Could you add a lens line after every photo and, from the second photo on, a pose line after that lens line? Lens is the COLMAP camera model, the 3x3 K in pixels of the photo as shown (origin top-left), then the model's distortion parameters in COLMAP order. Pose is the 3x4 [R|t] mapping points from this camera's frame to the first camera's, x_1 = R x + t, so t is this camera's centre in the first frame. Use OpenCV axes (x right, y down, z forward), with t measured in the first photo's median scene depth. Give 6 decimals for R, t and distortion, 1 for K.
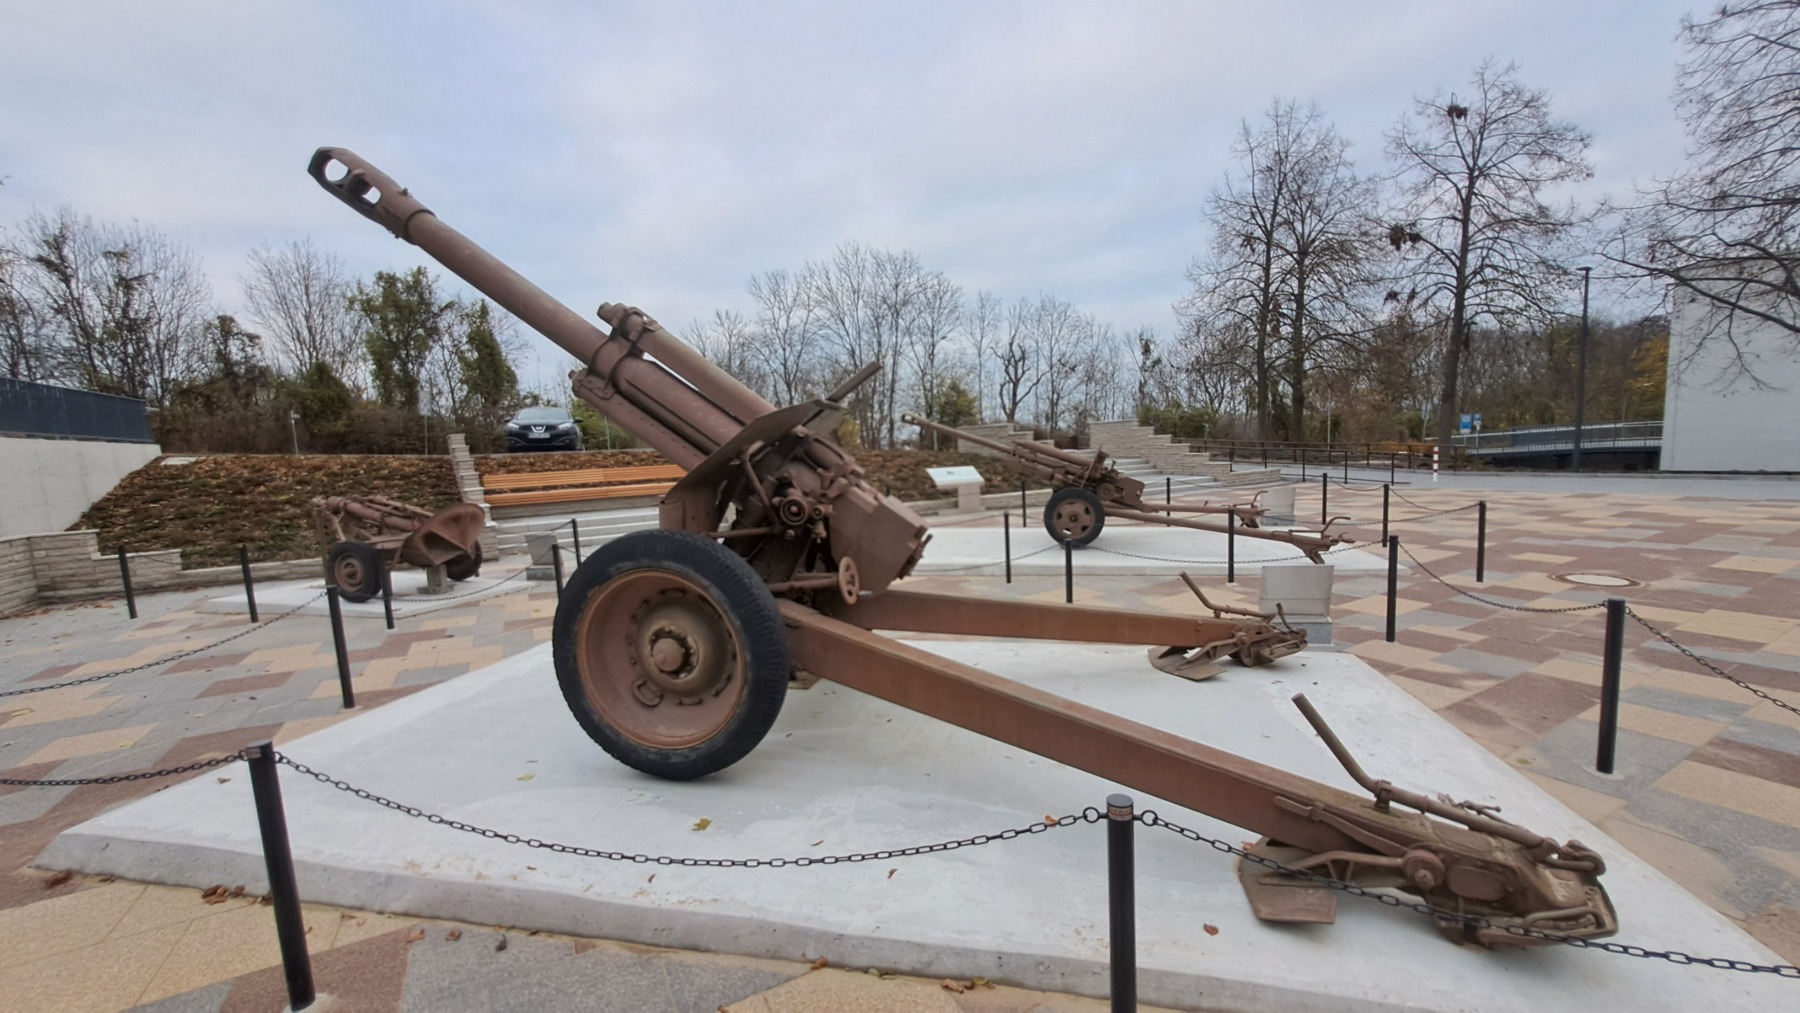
lens RADIAL K [[710.5, 0, 913.1], [0, 710.5, 528.4], [0, 0, 1]] dist [-0.004200, 0.001059]
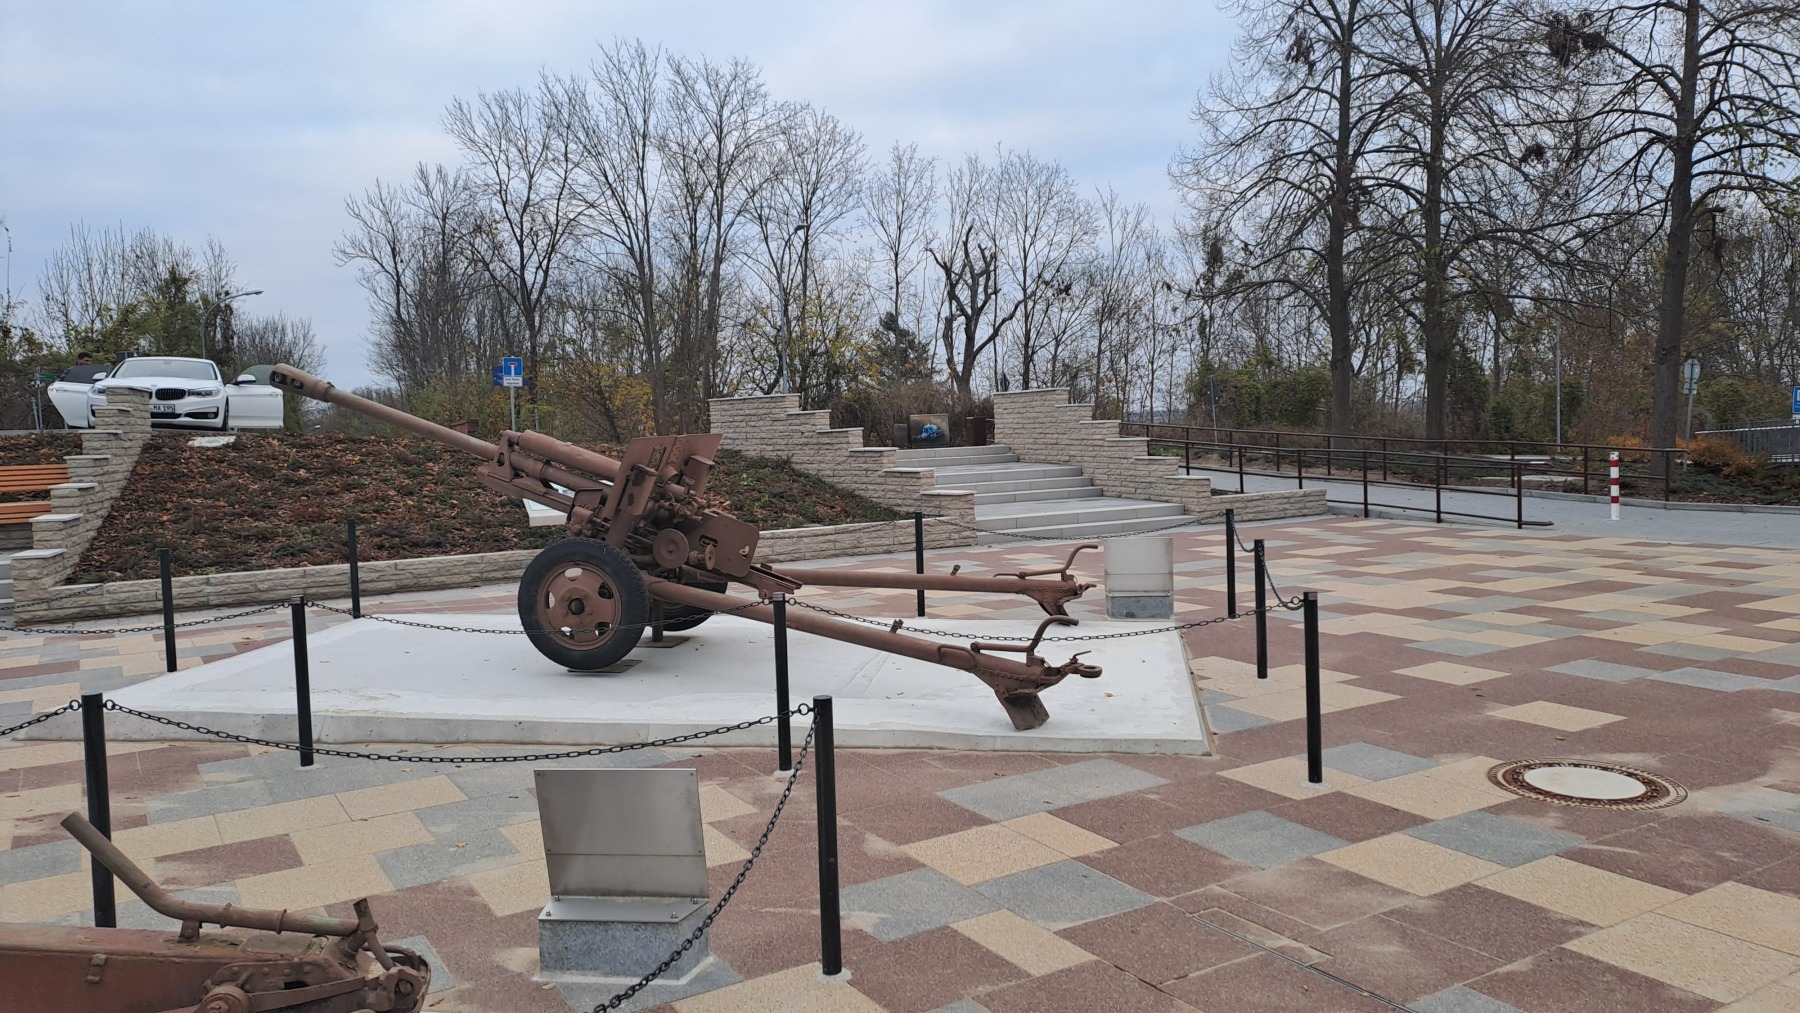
lens RADIAL K [[1319.2, 0, 901.8], [0, 1319.2, 500.3], [0, 0, 1]] dist [0.096682, -0.094819]
pose [[0.999344, 0.013567, 0.033564, 0.175383], [-0.011460, 0.997998, -0.062192, -0.013755], [-0.034341, 0.061766, 0.997500, 0.065191]]
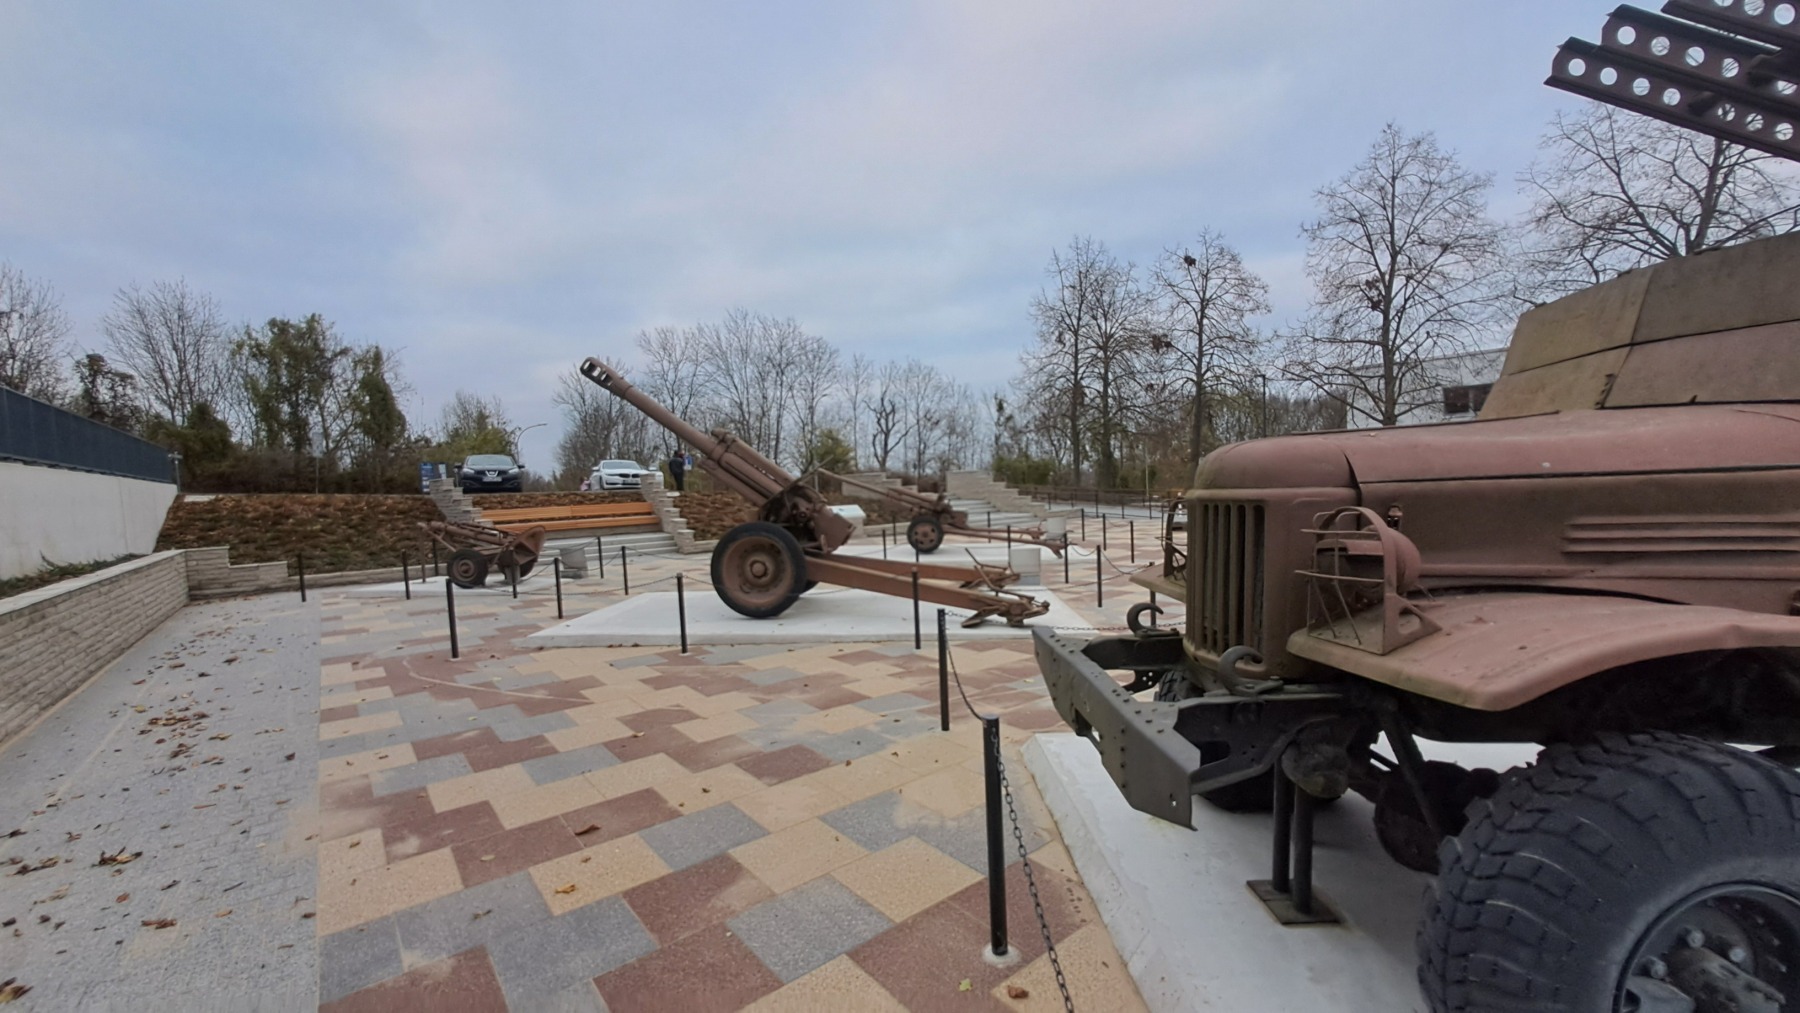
lens RADIAL K [[710.5, 0, 918.0], [0, 710.5, 523.4], [0, 0, 1]] dist [-0.004200, 0.001059]
pose [[0.982805, -0.002633, 0.184627, -0.038820], [0.015282, 0.997628, -0.067125, 0.029670], [-0.184013, 0.068792, 0.980514, -0.257198]]
